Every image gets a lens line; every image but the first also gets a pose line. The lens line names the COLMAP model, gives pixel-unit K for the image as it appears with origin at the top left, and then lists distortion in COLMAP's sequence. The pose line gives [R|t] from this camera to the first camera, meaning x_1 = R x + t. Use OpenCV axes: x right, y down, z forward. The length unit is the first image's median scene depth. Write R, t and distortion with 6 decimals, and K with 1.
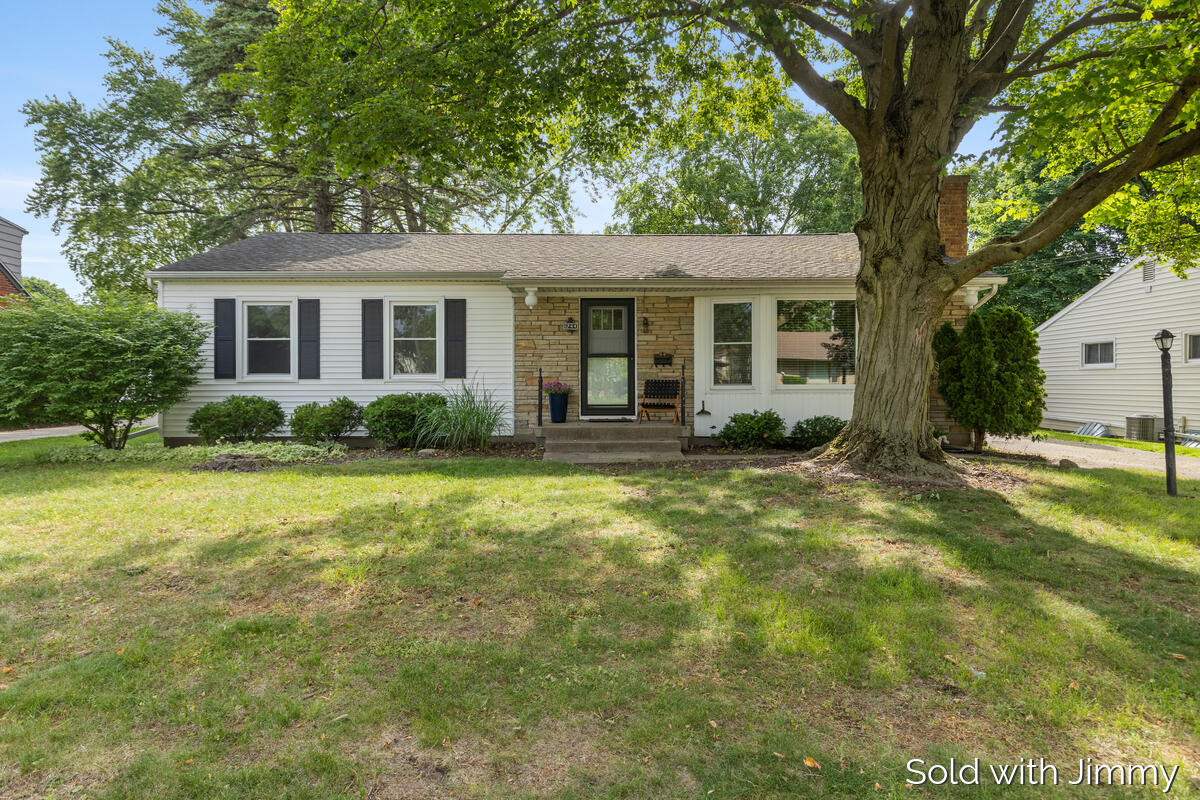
lens RADIAL K [[735.5, 0, 596.9], [0, 735.5, 399.7], [0, 0, 1]] dist [0.006016, 0.000962]
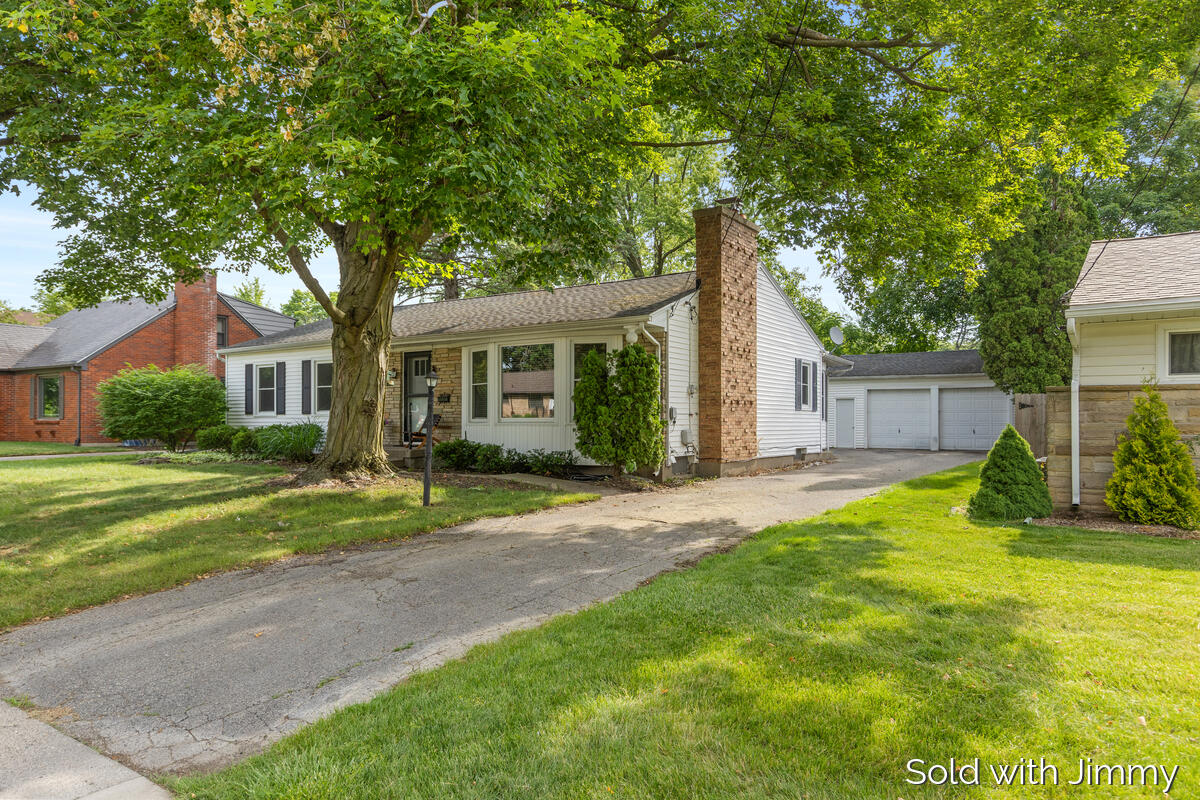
lens RADIAL K [[789.8, 0, 603.3], [0, 789.8, 404.0], [0, 0, 1]] dist [-0.000581, 0.000006]
pose [[0.815156, -0.009702, -0.579160, 1.086894], [-0.008785, 0.999538, -0.029109, -0.008426], [0.579174, 0.028816, 0.814694, 0.063505]]
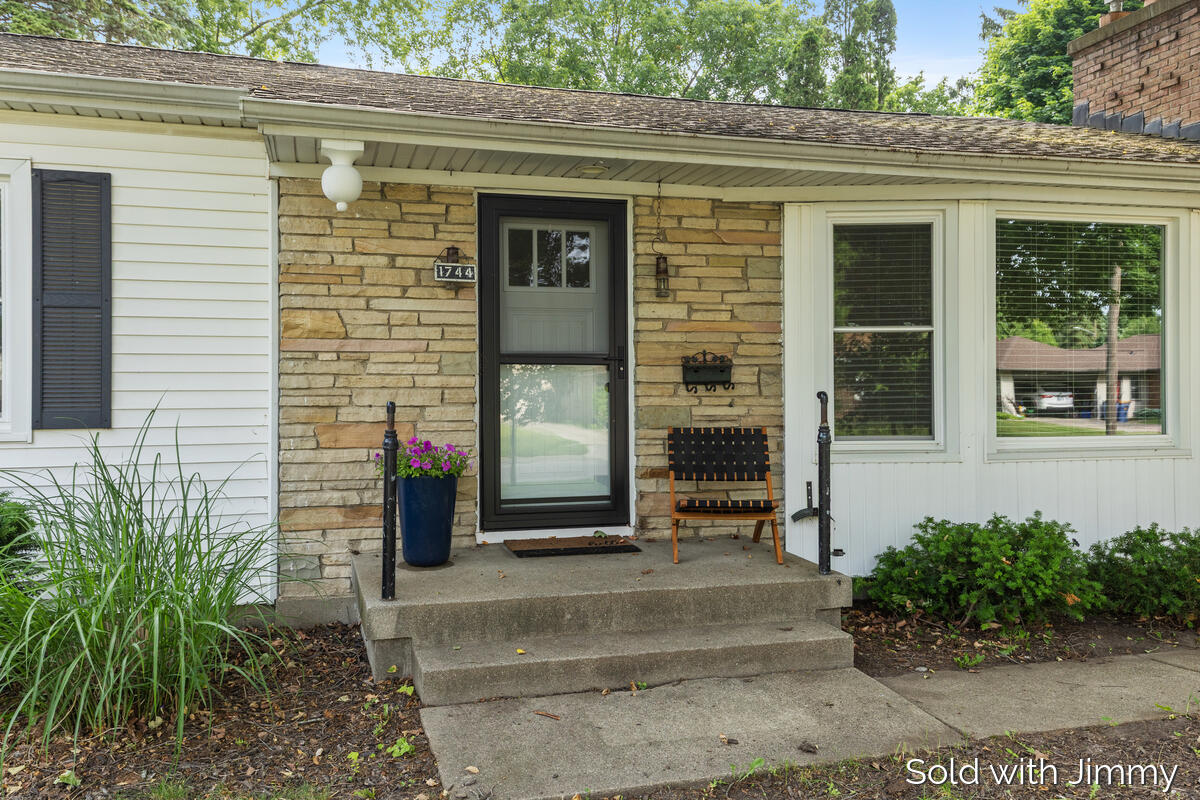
lens RADIAL K [[1007.4, 0, 599.8], [0, 1007.4, 392.9], [0, 0, 1]] dist [0.064723, 0.008238]
pose [[0.965658, -0.000833, 0.259817, -0.091397], [0.005336, 0.999847, -0.016629, -0.035904], [-0.259763, 0.017445, 0.965515, 0.530410]]
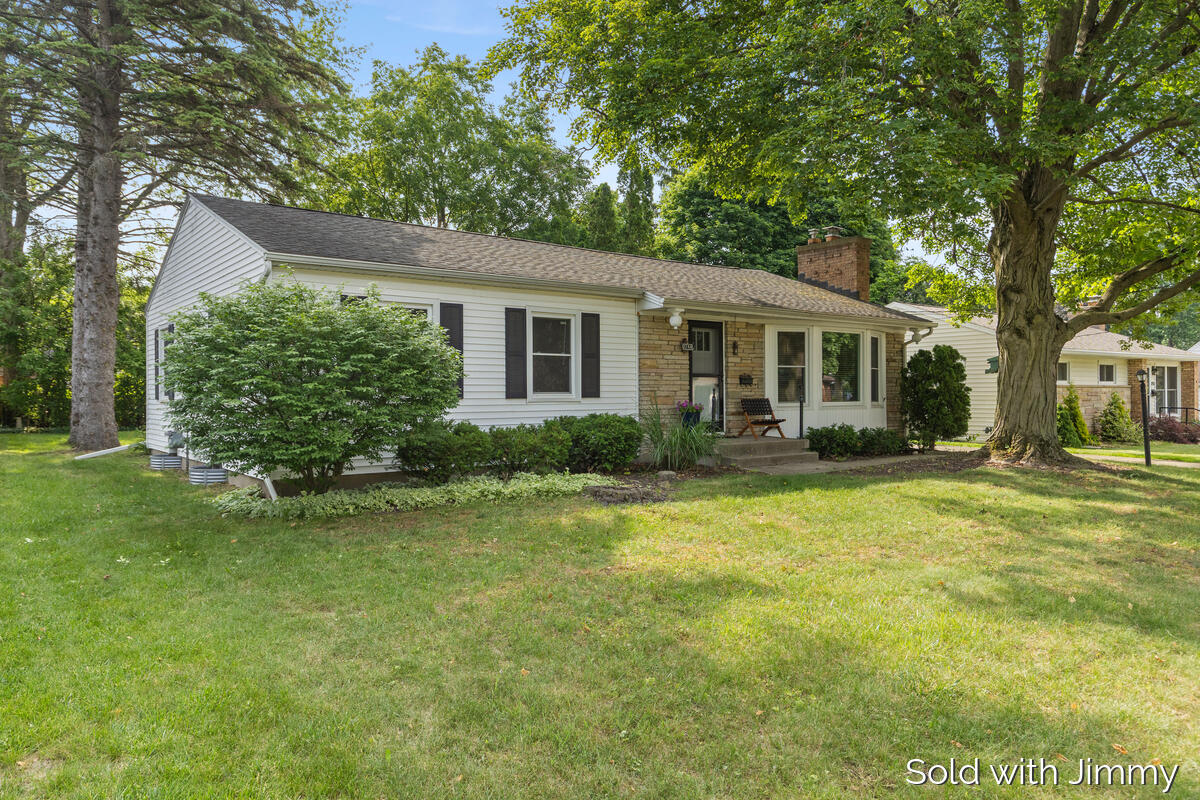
lens RADIAL K [[840.0, 0, 600.0], [0, 840.0, 399.7], [0, 0, 1]] dist [0.002124, 0.000353]
pose [[0.799918, -0.002610, 0.600103, -0.829289], [0.015078, 0.999762, -0.015751, -0.009244], [-0.599919, 0.021648, 0.799768, 0.134892]]
